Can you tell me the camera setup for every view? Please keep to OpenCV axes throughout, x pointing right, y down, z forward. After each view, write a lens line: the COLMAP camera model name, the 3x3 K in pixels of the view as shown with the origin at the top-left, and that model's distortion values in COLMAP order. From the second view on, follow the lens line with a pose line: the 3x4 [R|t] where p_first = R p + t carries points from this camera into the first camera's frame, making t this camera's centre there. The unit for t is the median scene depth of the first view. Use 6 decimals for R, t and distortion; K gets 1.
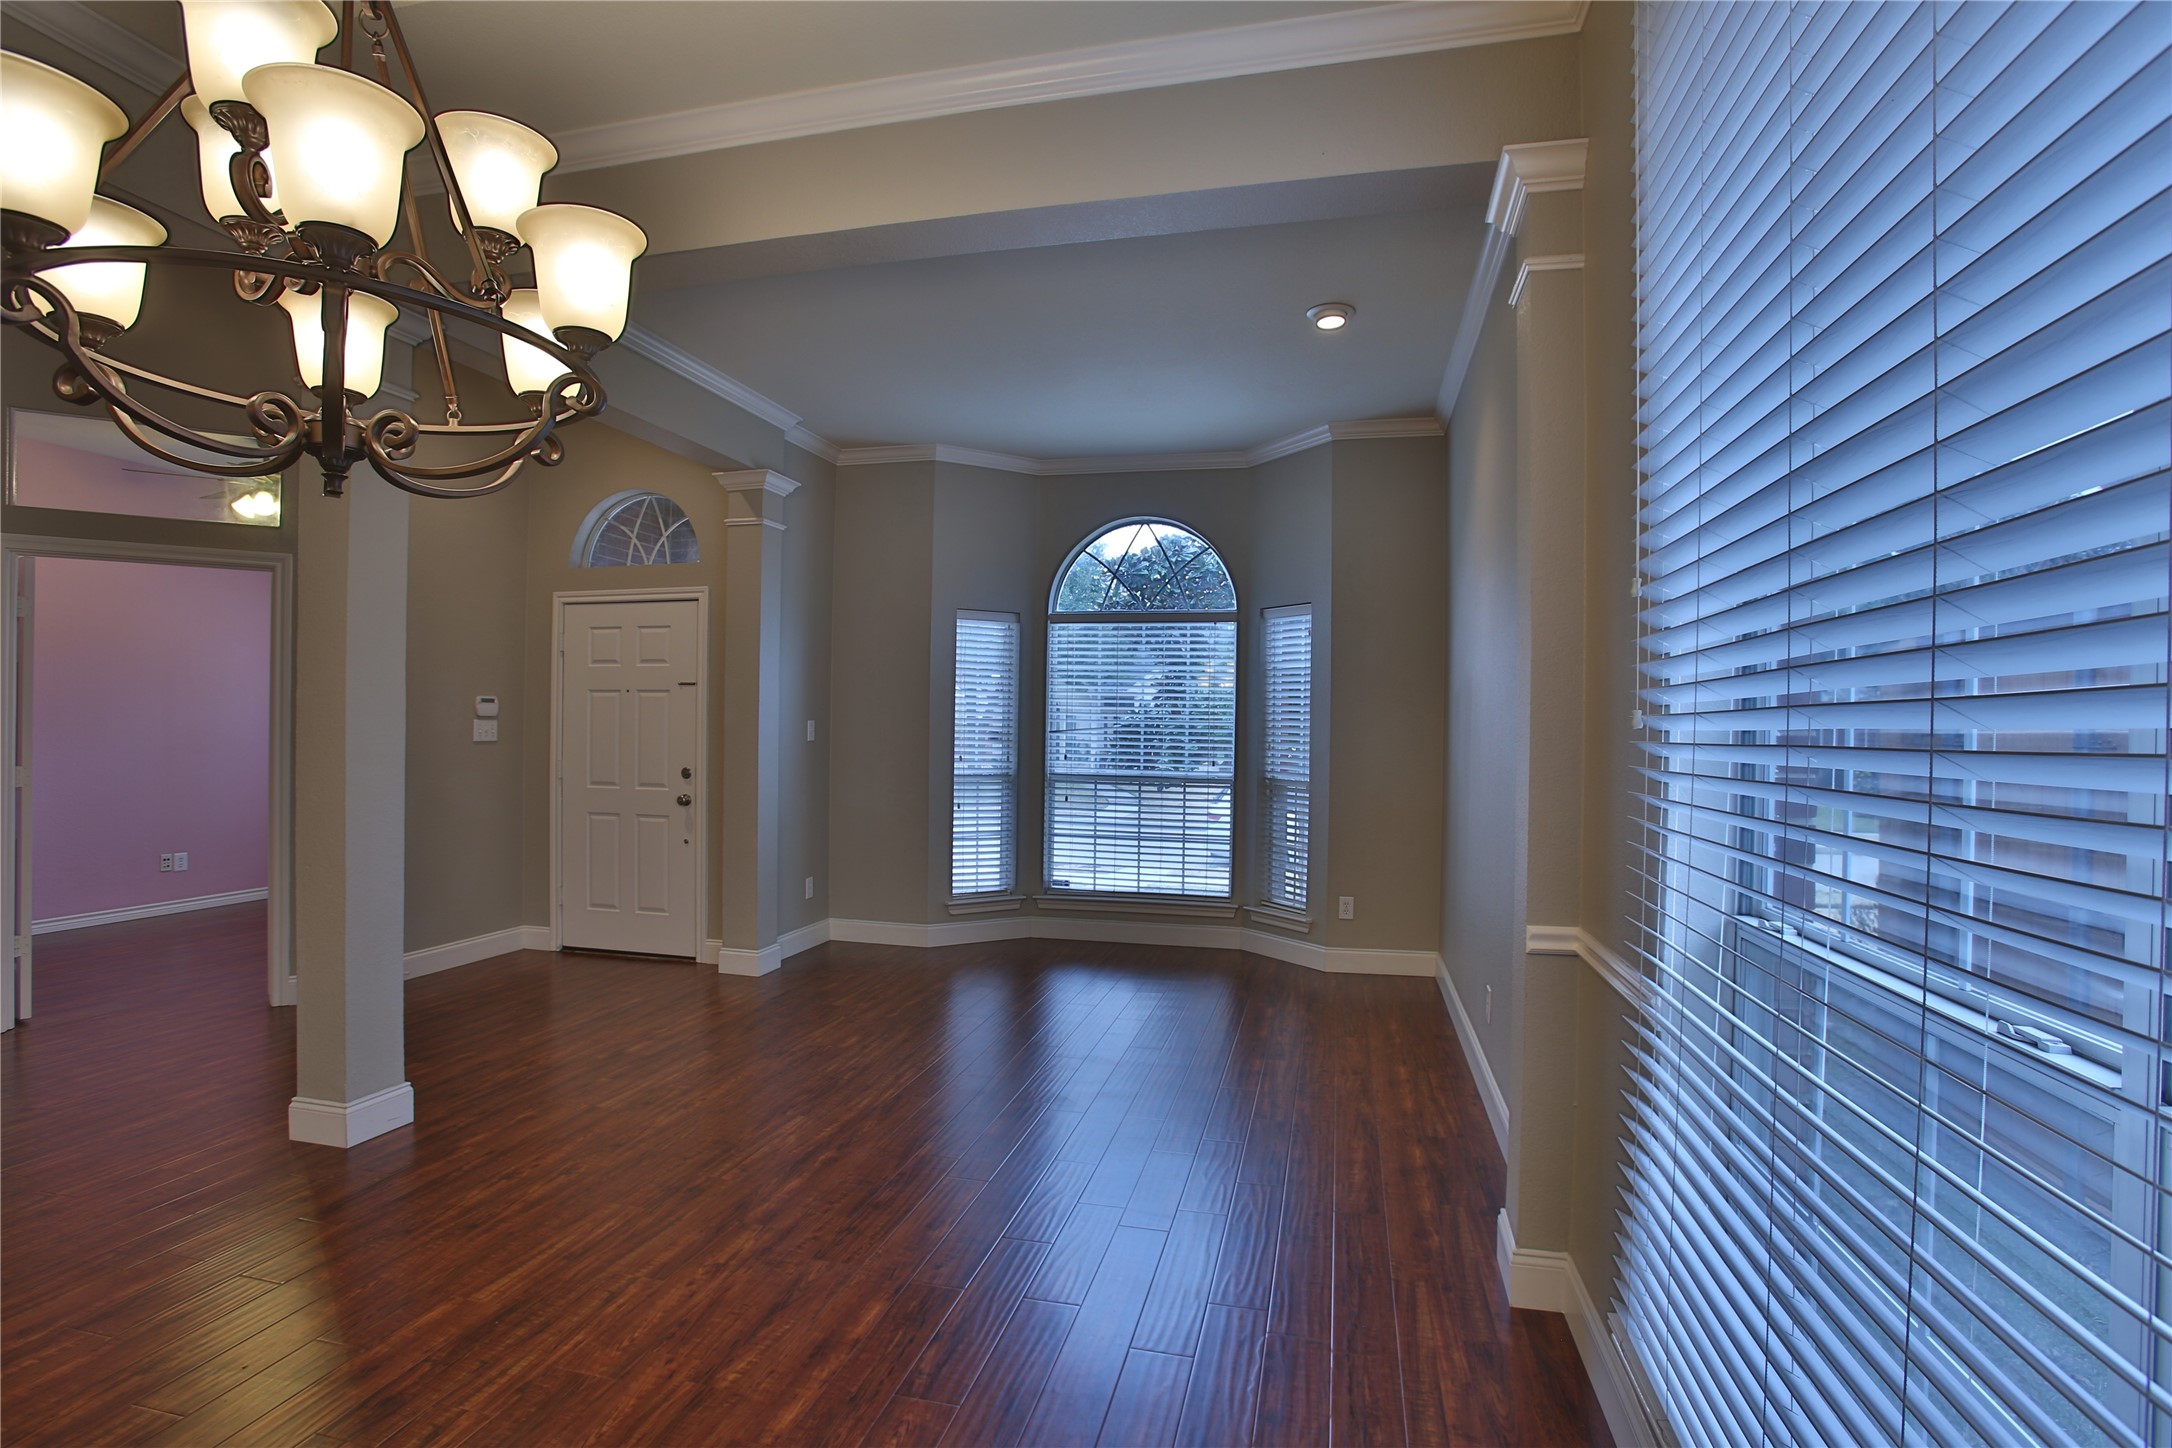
lens RADIAL K [[1045.9, 0, 1091.5], [0, 1045.9, 720.2], [0, 0, 1]] dist [-0.074658, 0.030294]
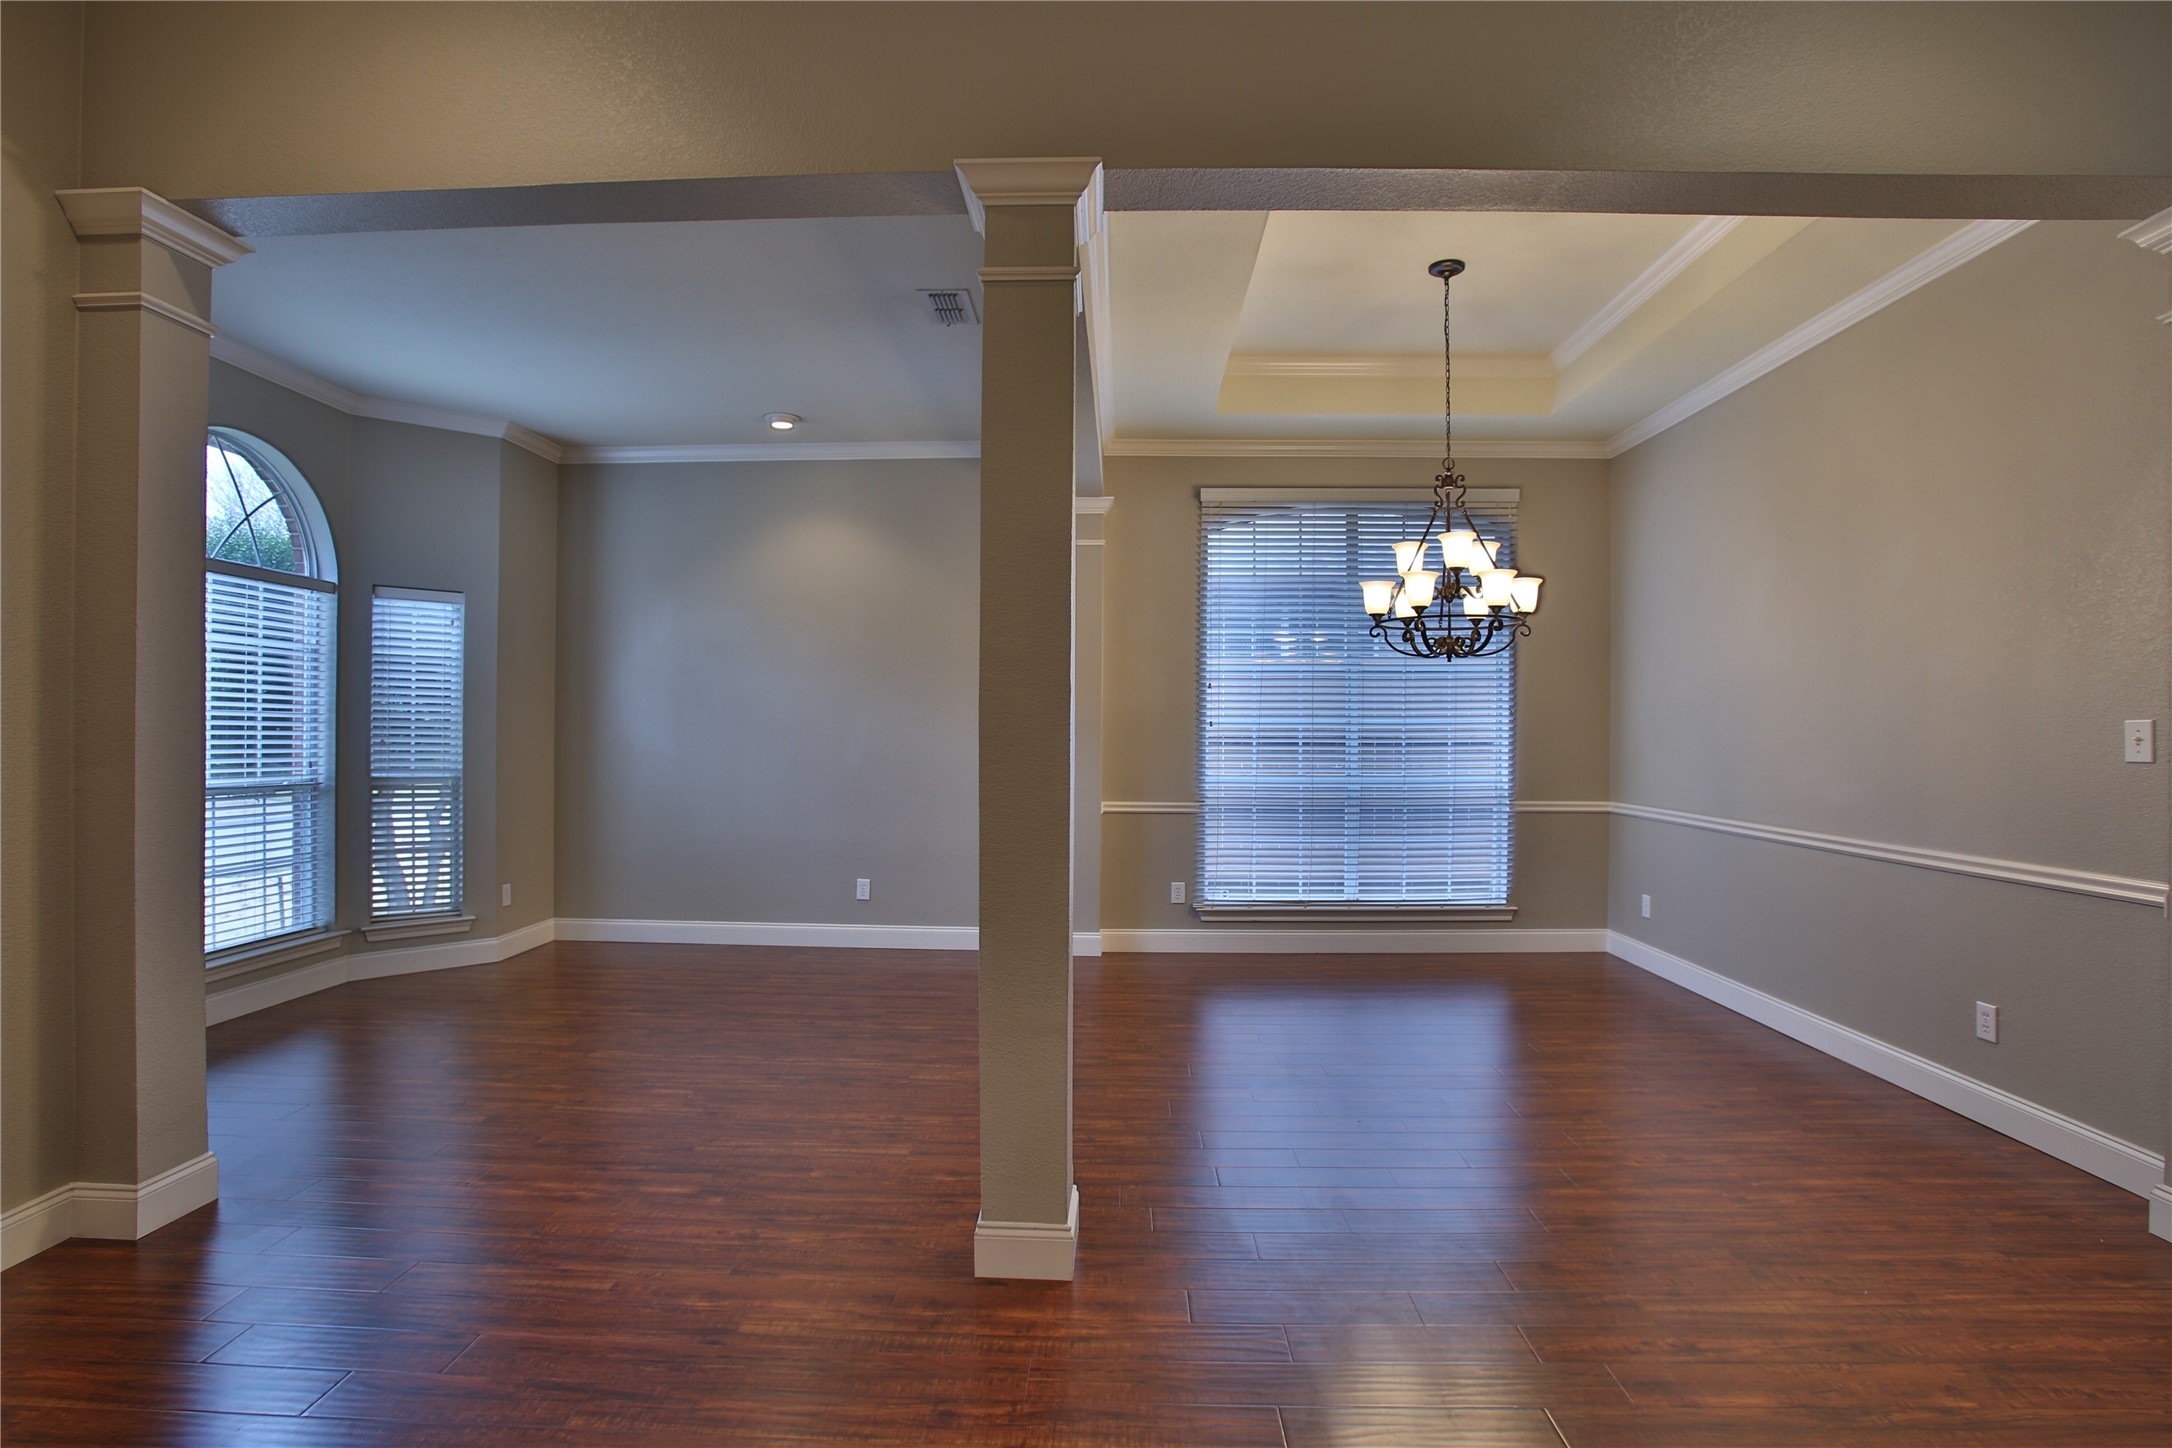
lens RADIAL K [[1041.7, 0, 1088.6], [0, 1041.7, 729.7], [0, 0, 1]] dist [-0.078038, 0.029267]
pose [[-0.198300, -0.012528, 0.980061, -1.213813], [-0.014669, 0.999844, 0.009813, -0.003767], [-0.980032, -0.012430, -0.198453, 0.895086]]
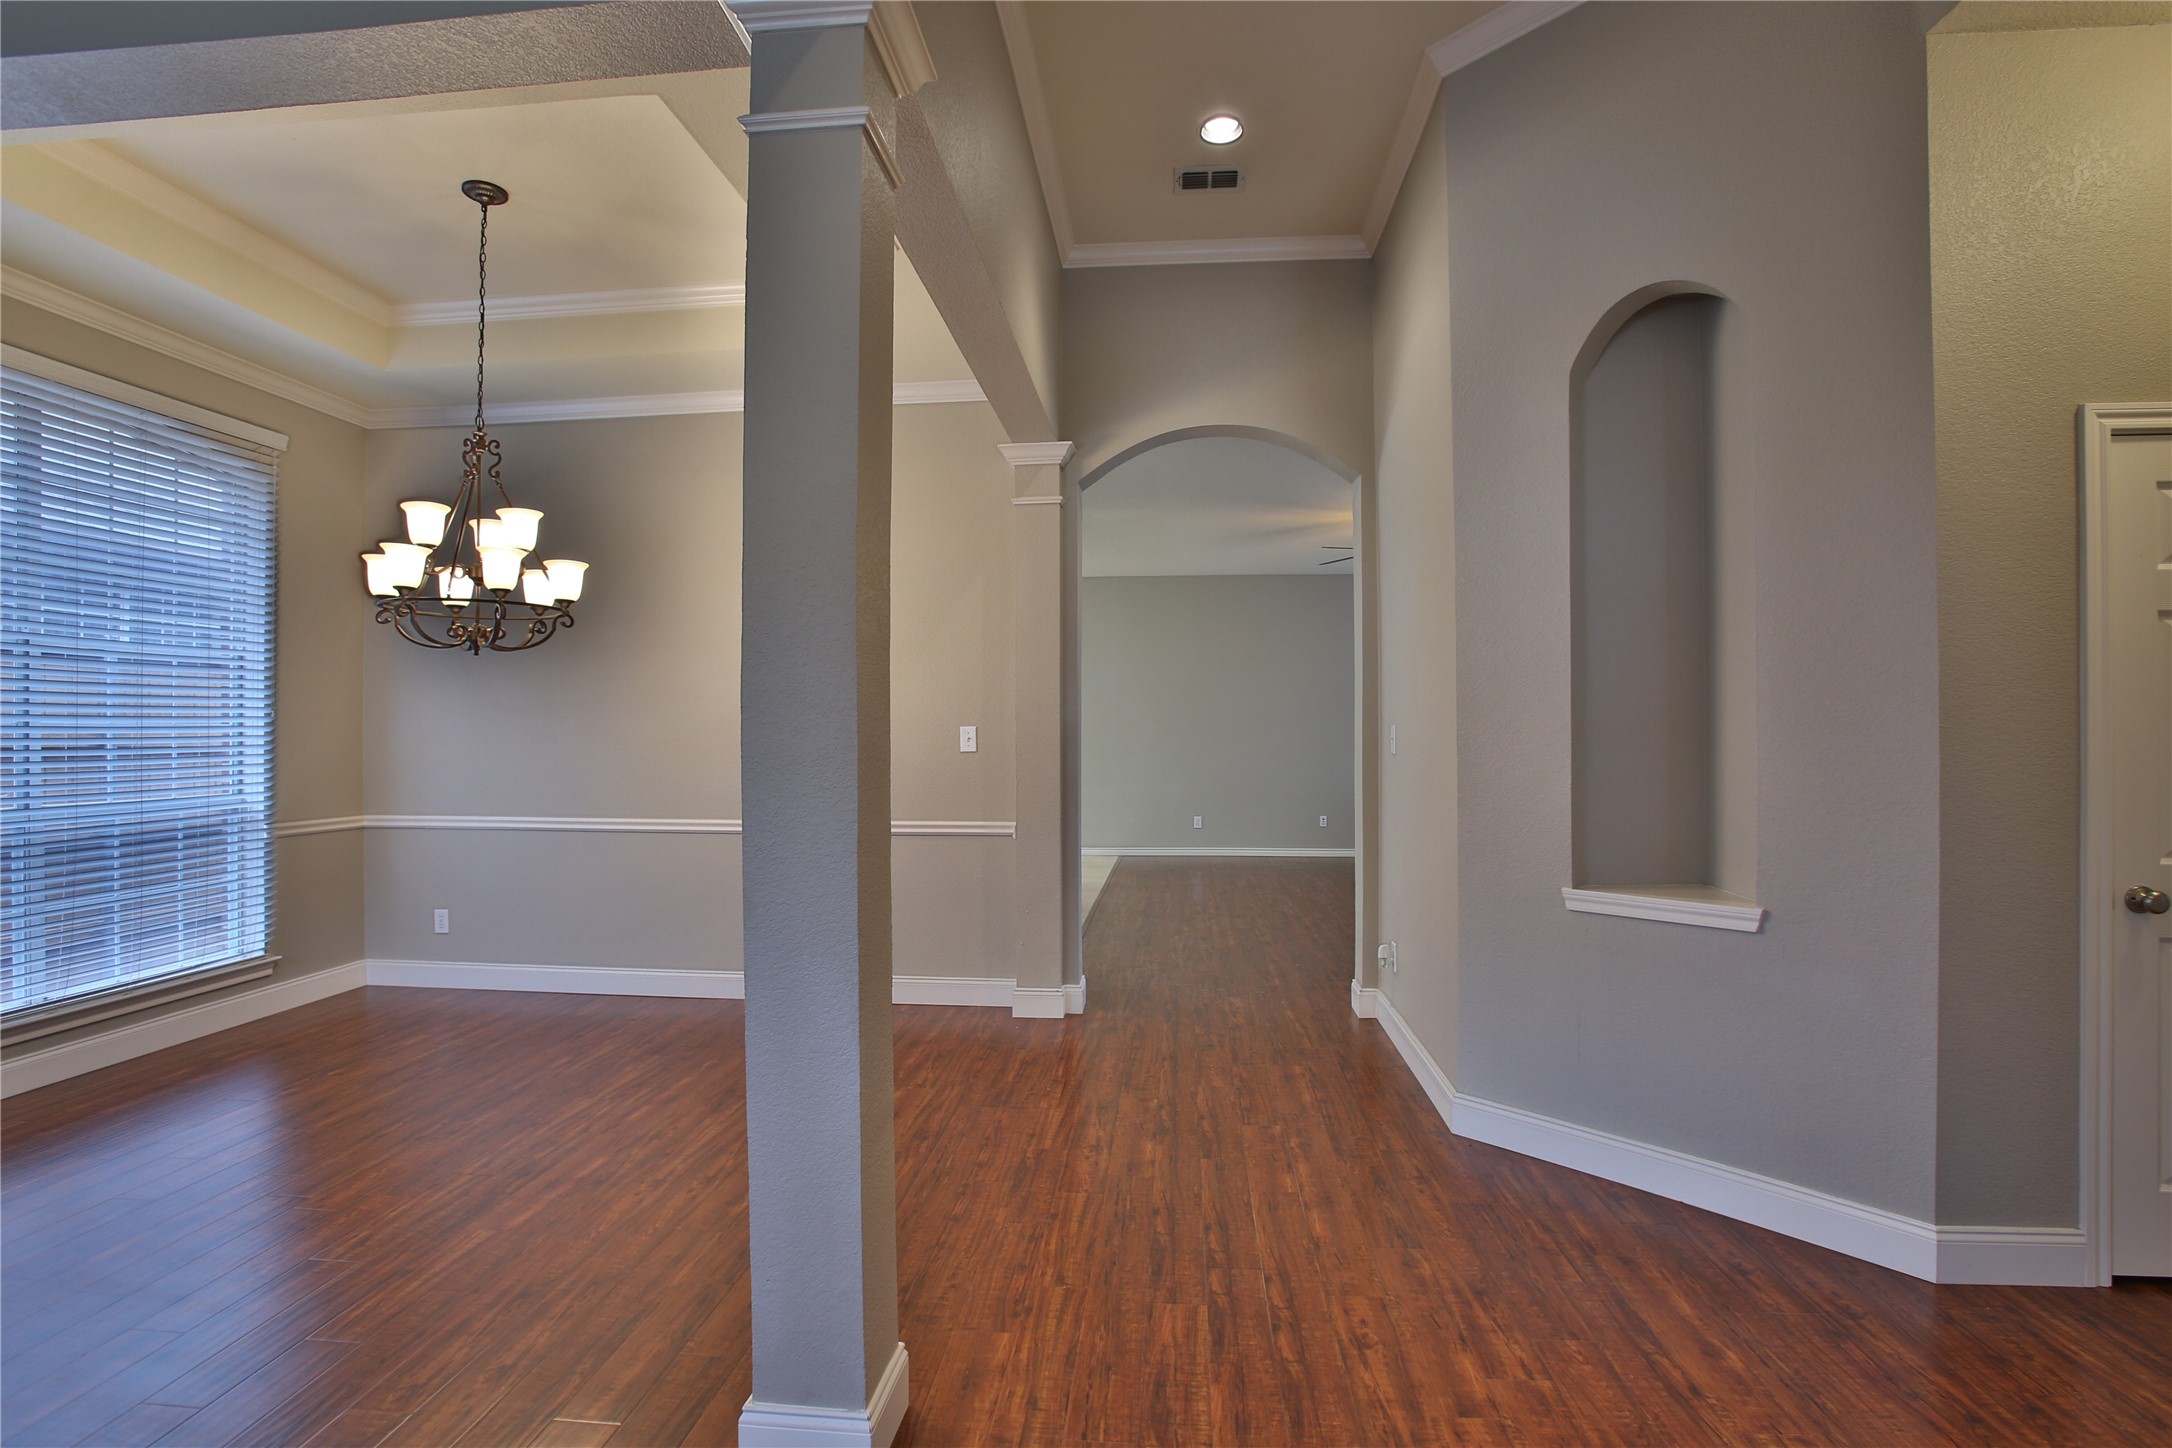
lens RADIAL K [[1045.9, 0, 1091.5], [0, 1045.9, 720.2], [0, 0, 1]] dist [-0.074658, 0.030294]
pose [[-0.989199, -0.011032, -0.146160, -0.637808], [-0.007561, 0.999677, -0.024283, 0.006460], [0.146381, -0.022915, -0.988963, 1.289075]]
